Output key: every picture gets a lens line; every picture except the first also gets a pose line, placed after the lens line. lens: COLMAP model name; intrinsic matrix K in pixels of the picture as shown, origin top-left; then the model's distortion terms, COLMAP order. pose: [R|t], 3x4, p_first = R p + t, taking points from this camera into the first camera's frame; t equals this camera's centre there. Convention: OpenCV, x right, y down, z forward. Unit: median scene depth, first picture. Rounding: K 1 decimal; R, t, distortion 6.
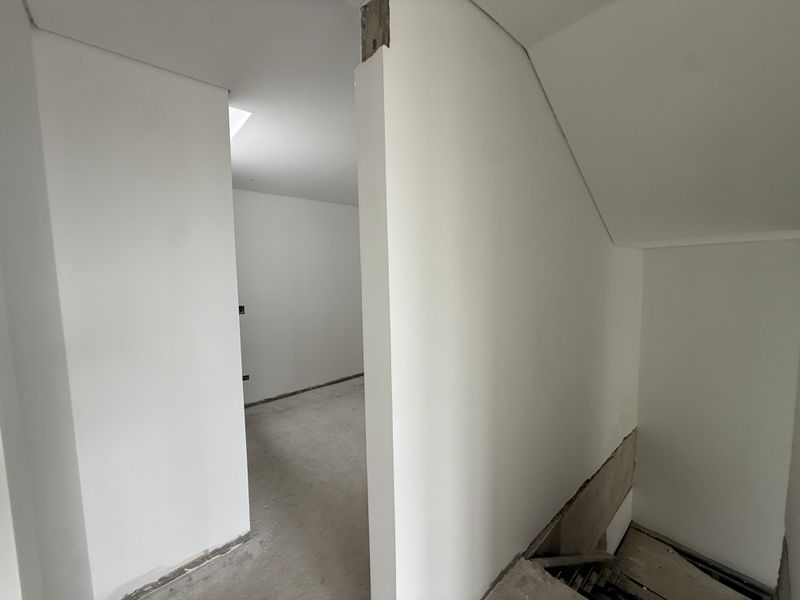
lens RADIAL K [[319.3, 0, 396.7], [0, 319.3, 299.6], [0, 0, 1]] dist [-0.001787, 0.000550]
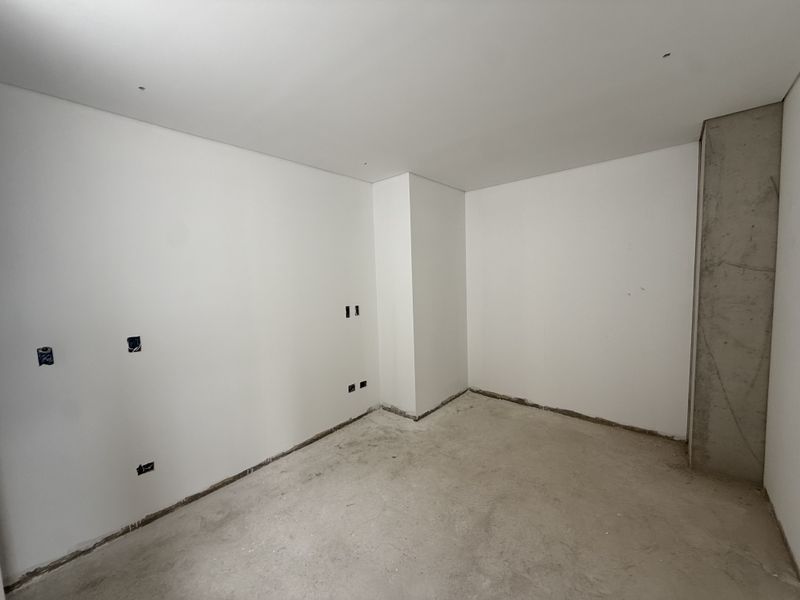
lens RADIAL K [[319.3, 0, 396.7], [0, 319.3, 299.6], [0, 0, 1]] dist [-0.001787, 0.000550]
pose [[0.989200, -0.024904, 0.144442, -0.120547], [0.025993, 0.999646, -0.005657, -0.027645], [-0.144250, 0.009350, 0.989497, 0.390019]]
